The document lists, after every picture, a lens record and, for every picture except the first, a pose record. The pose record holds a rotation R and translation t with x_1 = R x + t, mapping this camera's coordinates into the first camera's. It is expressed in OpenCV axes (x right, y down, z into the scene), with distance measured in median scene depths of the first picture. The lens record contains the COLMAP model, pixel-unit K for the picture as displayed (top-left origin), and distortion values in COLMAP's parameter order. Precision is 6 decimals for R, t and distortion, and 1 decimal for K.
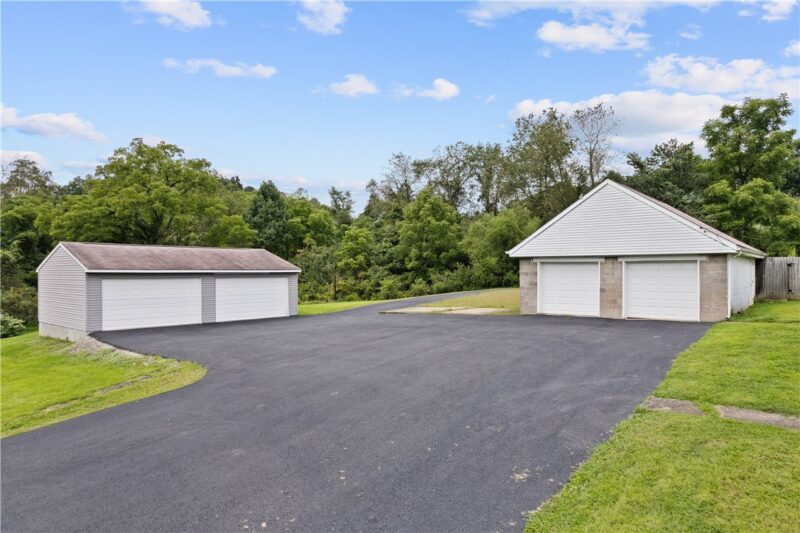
lens RADIAL K [[511.8, 0, 402.3], [0, 511.8, 273.4], [0, 0, 1]] dist [-0.079267, 0.074021]
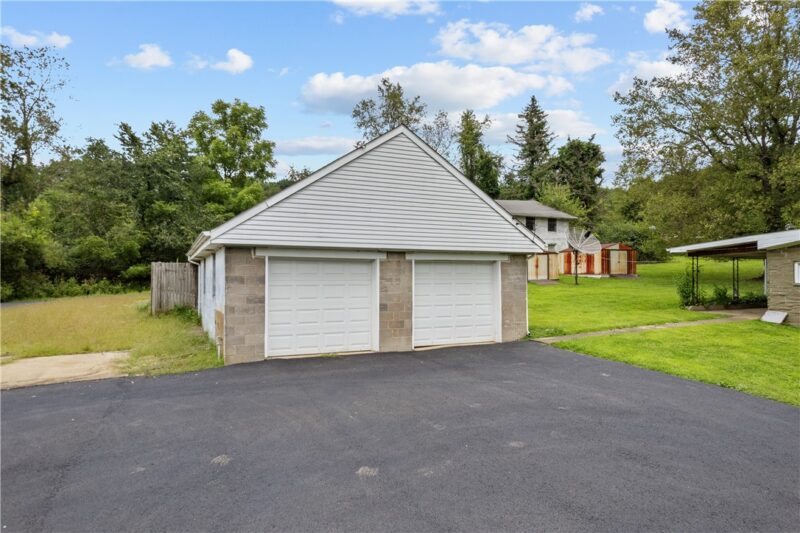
lens RADIAL K [[511.8, 0, 402.3], [0, 511.8, 273.4], [0, 0, 1]] dist [-0.079267, 0.074021]
pose [[0.411414, 0.011834, 0.911372, -0.076391], [0.003134, 0.999891, -0.014399, 0.001198], [-0.911443, 0.008780, 0.411333, 0.372121]]
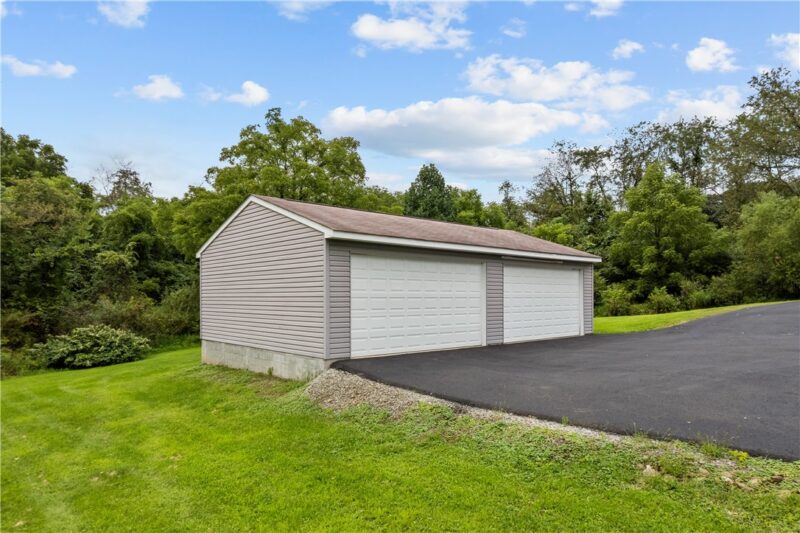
lens RADIAL K [[516.3, 0, 397.6], [0, 516.3, 287.8], [0, 0, 1]] dist [-0.069862, 0.070517]
pose [[0.991081, -0.001103, -0.133258, -0.294272], [-0.001704, 0.999779, -0.020953, 0.033491], [0.133252, 0.020993, 0.990860, 0.302832]]
